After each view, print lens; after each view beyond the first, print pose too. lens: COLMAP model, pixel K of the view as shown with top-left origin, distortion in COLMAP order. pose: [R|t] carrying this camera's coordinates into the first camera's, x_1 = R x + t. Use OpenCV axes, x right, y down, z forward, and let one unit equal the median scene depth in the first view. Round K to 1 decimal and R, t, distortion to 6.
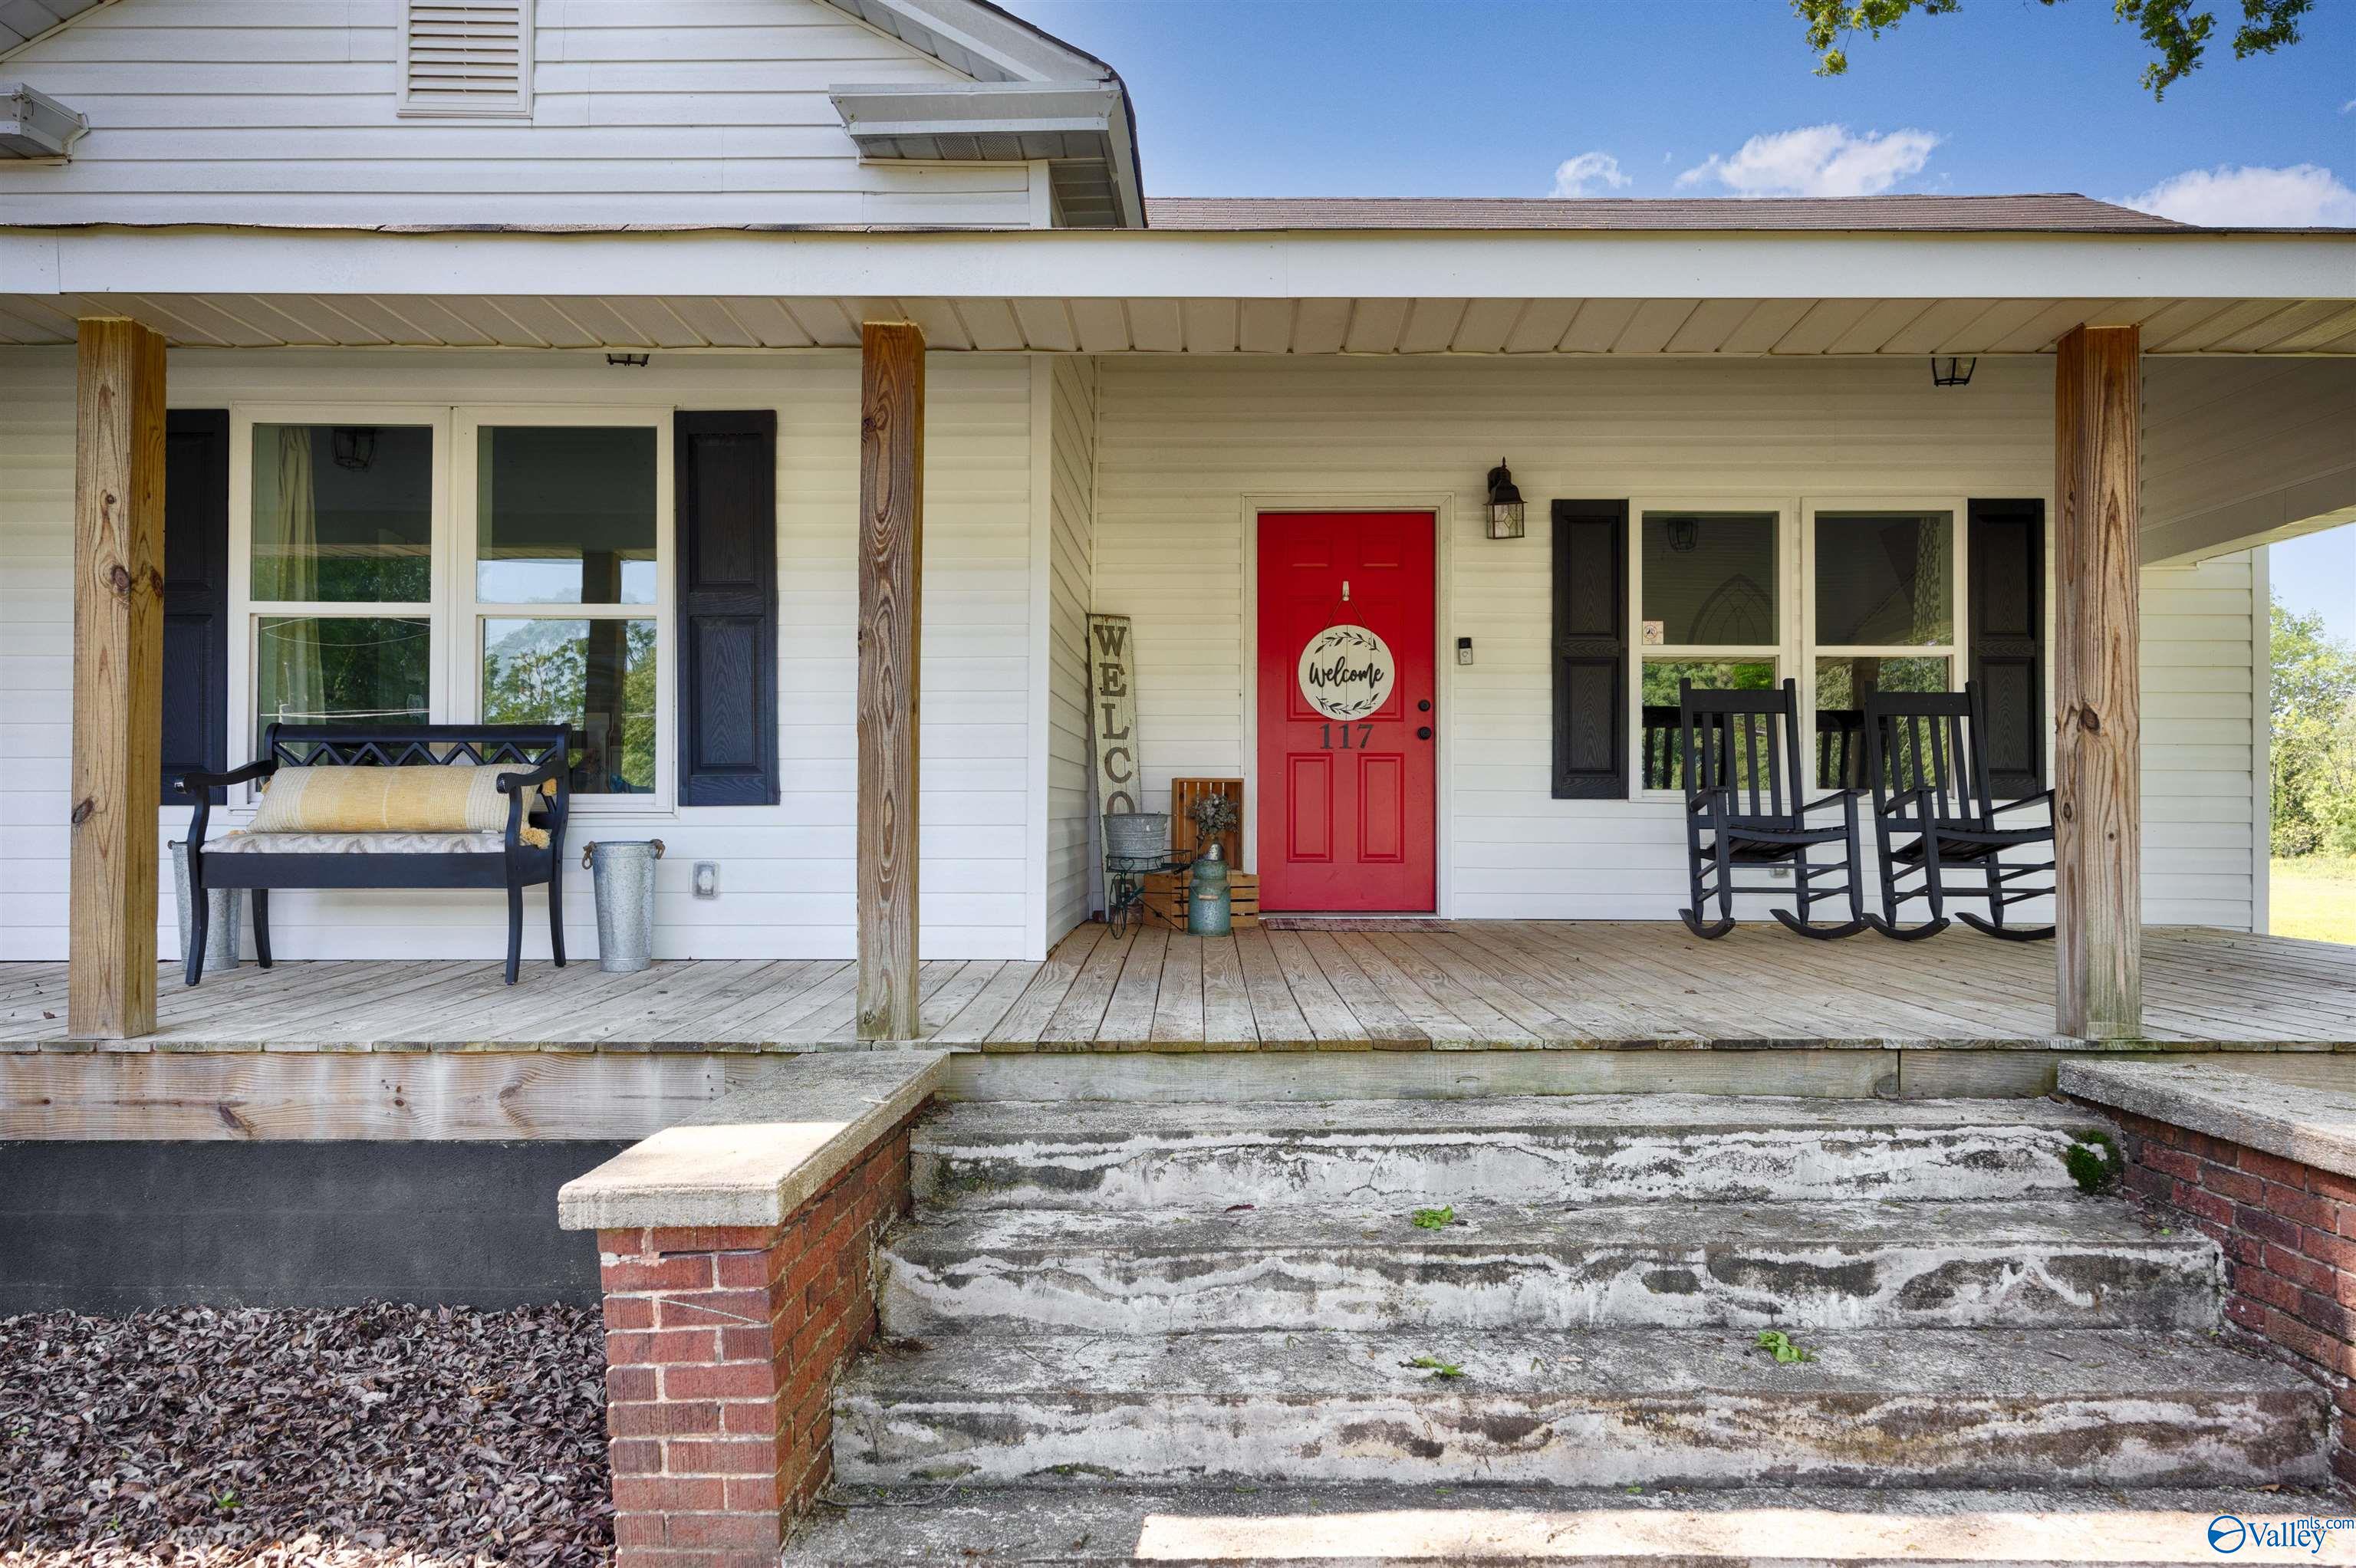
lens RADIAL K [[1584.4, 0, 1180.8], [0, 1584.4, 789.5], [0, 0, 1]] dist [0.011012, -0.000568]
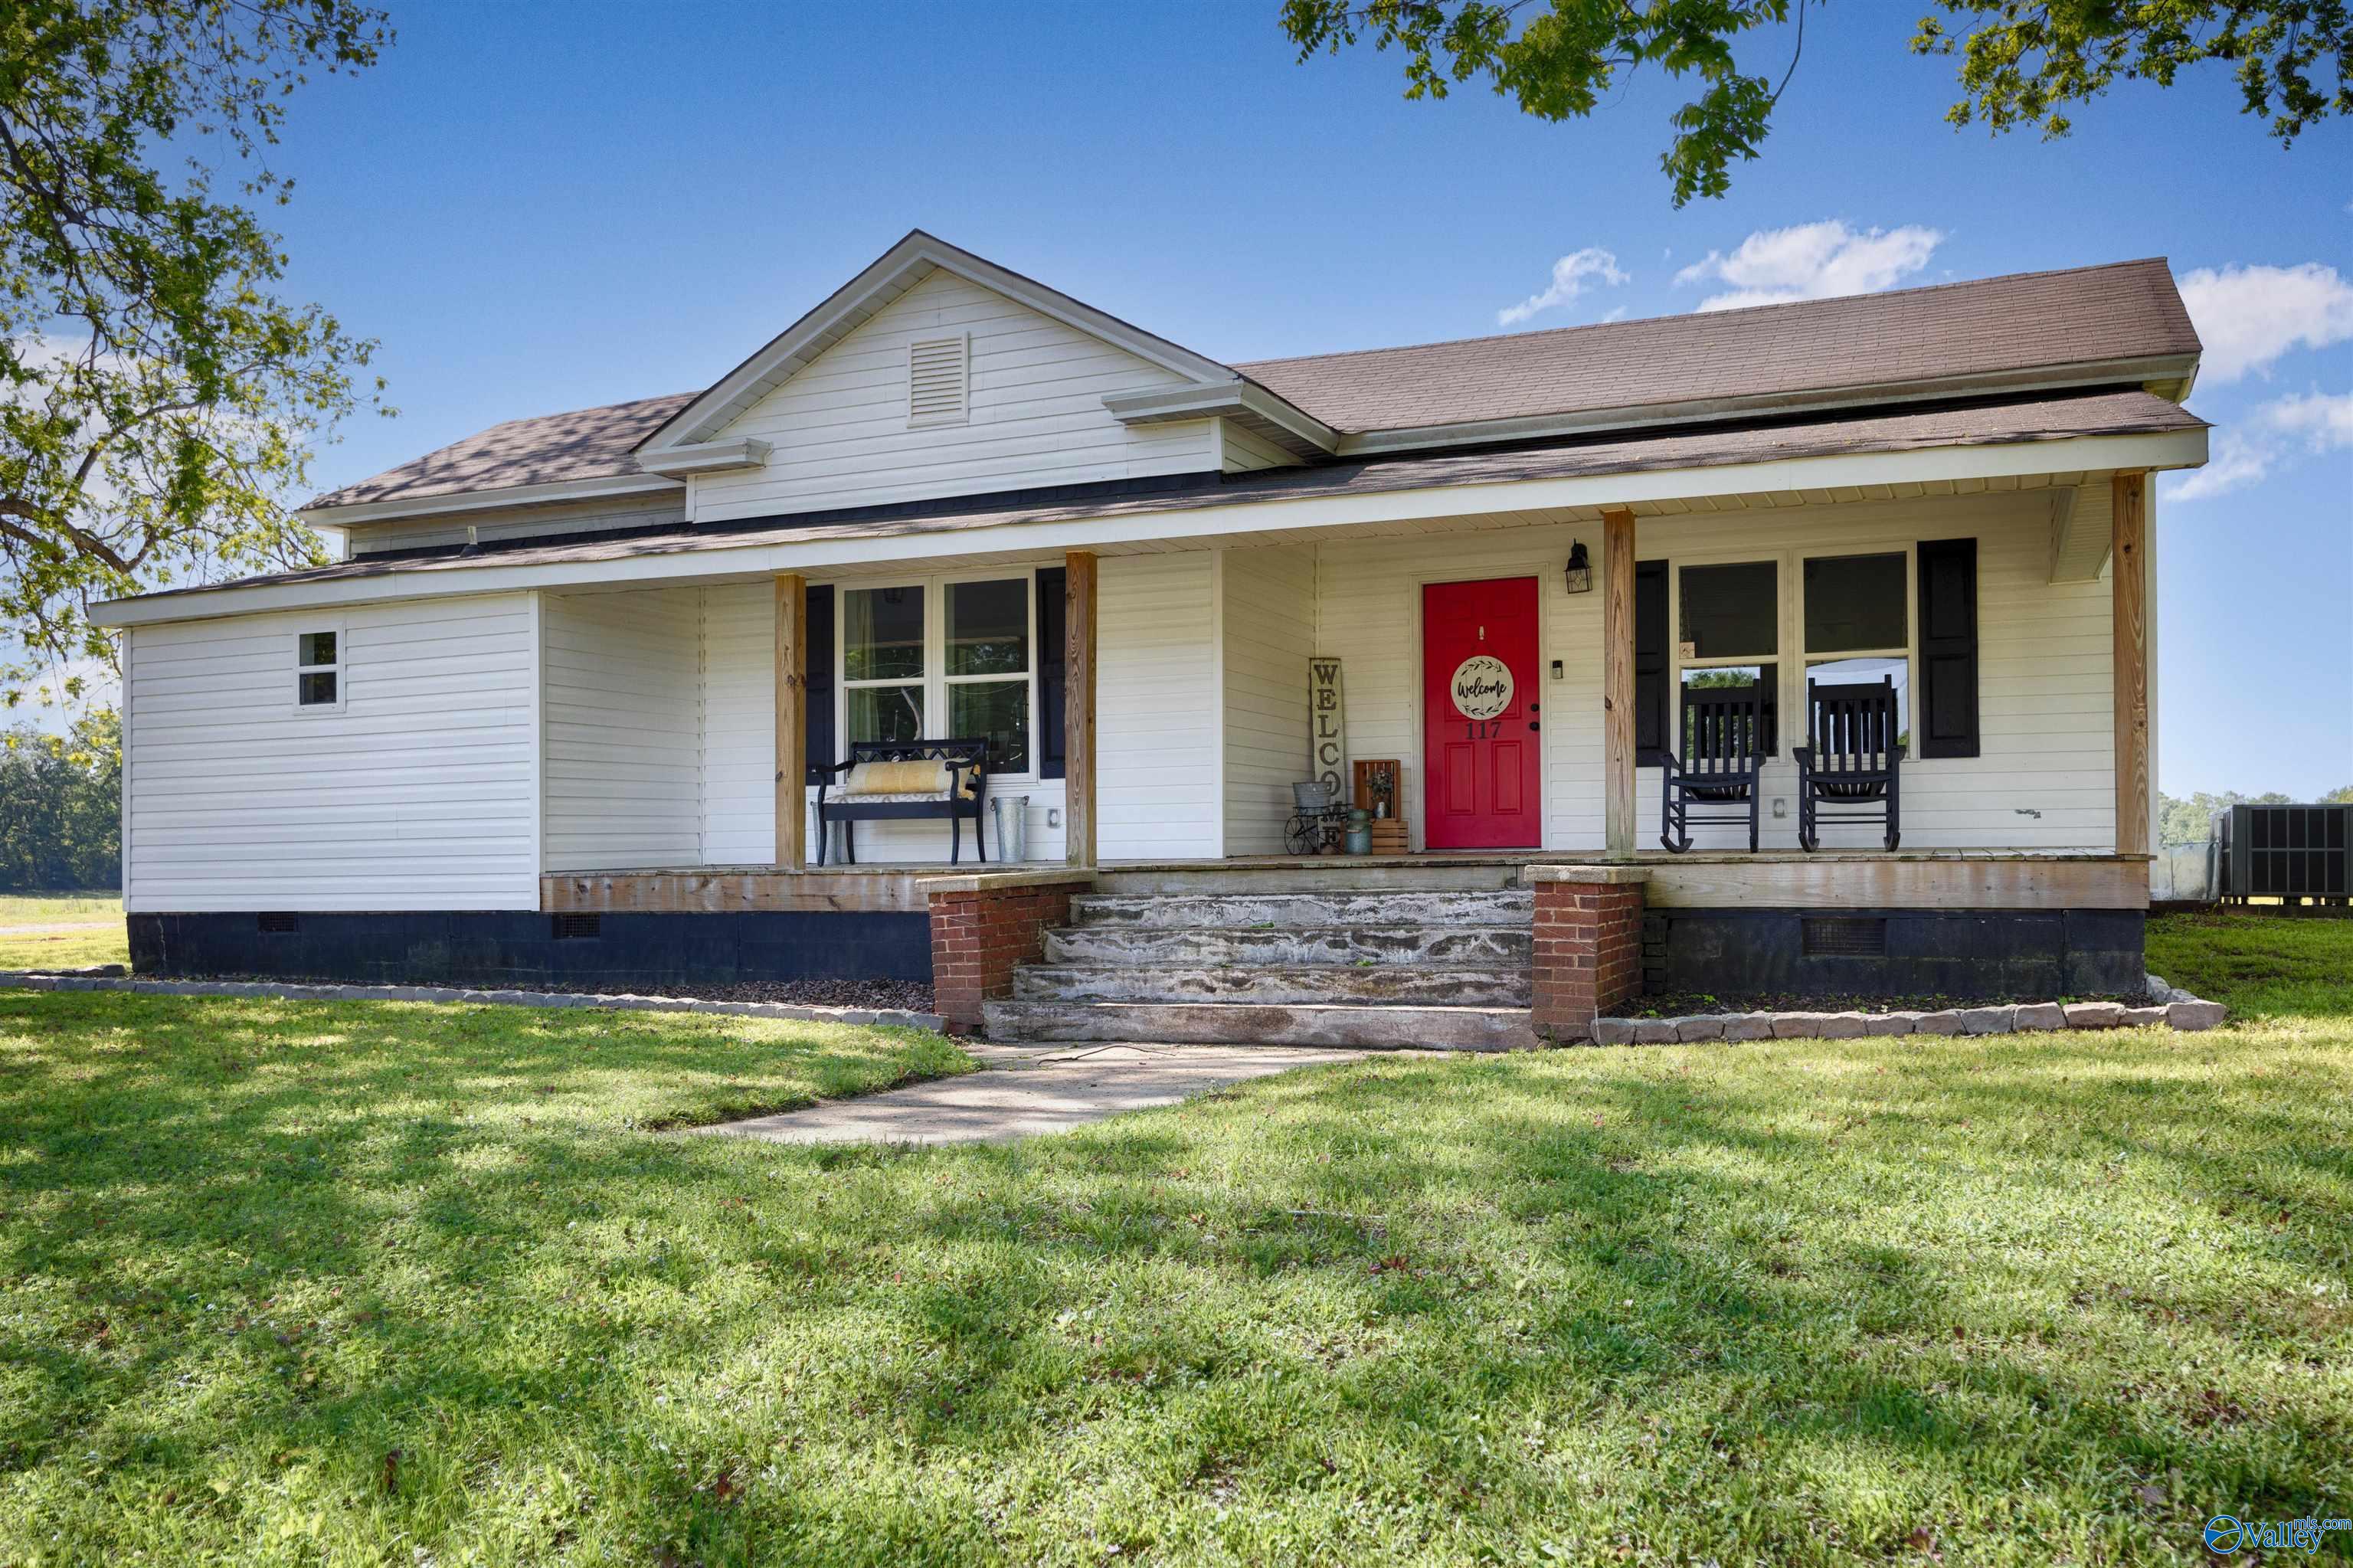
lens RADIAL K [[2187.9, 0, 1174.8], [0, 2187.9, 786.9], [0, 0, 1]] dist [0.006739, 0.000000]
pose [[0.918286, -0.027839, -0.394937, 0.938549], [0.017091, 0.999382, -0.030707, 0.112412], [0.395548, 0.021448, 0.918195, -1.448323]]
